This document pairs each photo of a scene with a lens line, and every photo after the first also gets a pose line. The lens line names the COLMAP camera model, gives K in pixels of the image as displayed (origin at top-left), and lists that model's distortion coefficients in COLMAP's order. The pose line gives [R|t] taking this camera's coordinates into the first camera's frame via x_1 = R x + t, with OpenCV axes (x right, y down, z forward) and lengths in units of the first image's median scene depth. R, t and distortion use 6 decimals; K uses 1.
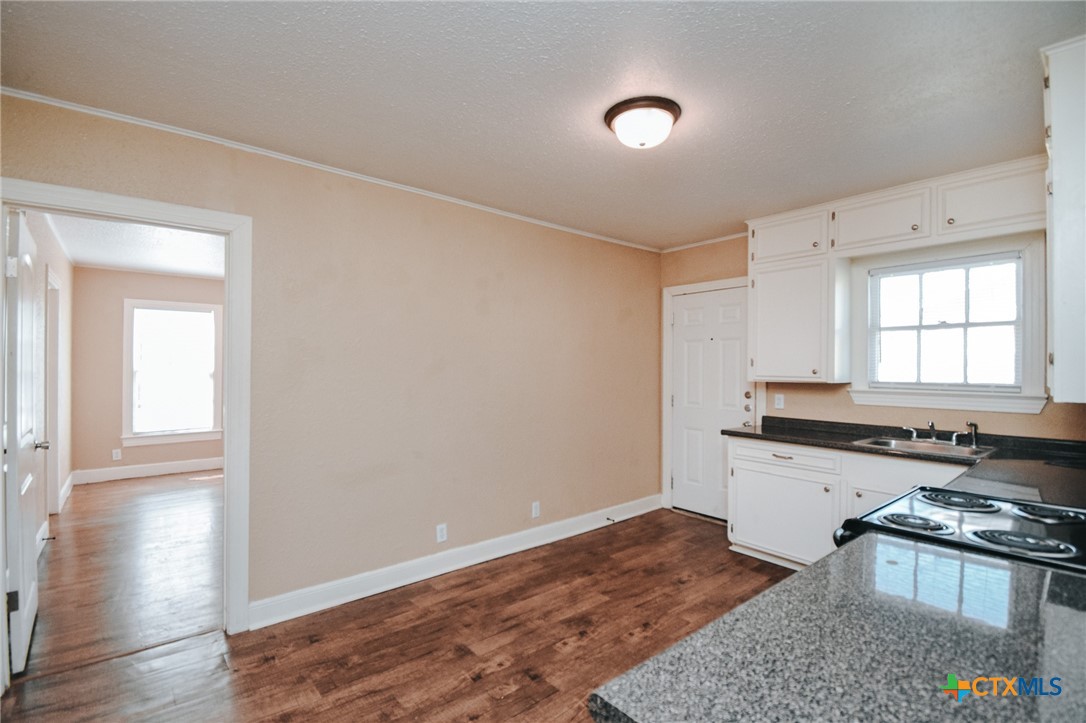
lens RADIAL K [[509.3, 0, 545.0], [0, 509.3, 365.2], [0, 0, 1]] dist [0.020135, 0.000281]
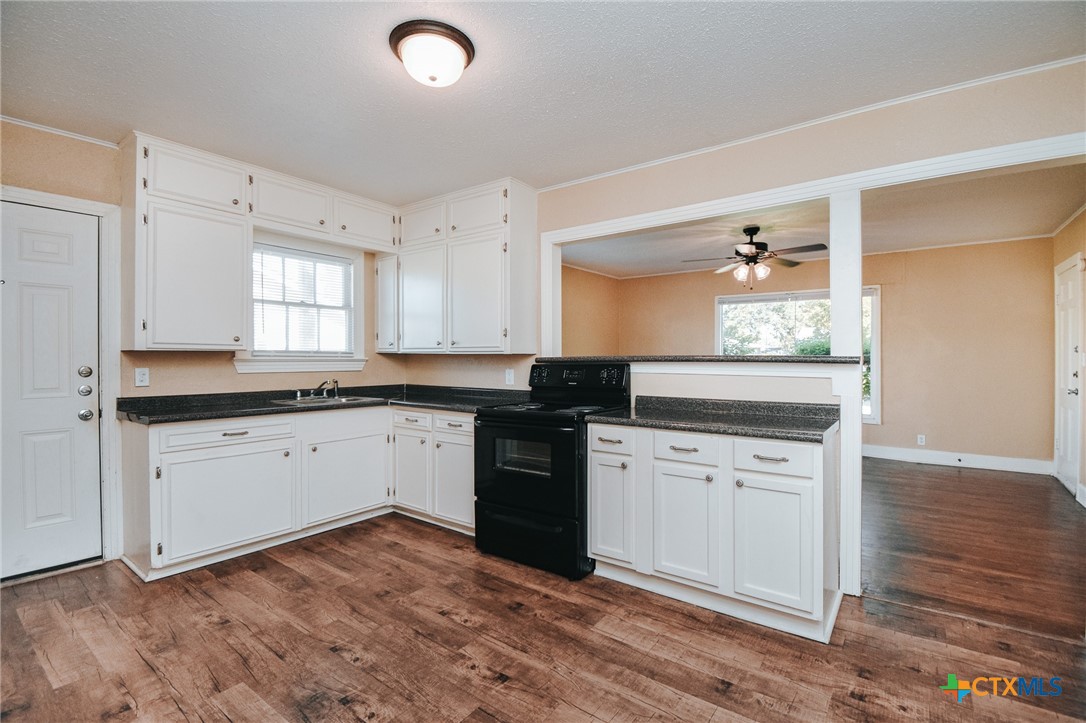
lens RADIAL K [[485.2, 0, 539.3], [0, 485.2, 358.9], [0, 0, 1]] dist [-0.000590, -0.003094]
pose [[-0.211598, -0.004510, 0.977346, -0.472316], [-0.004533, 0.999983, 0.003633, 0.045782], [-0.977346, -0.003662, -0.211615, 0.679846]]
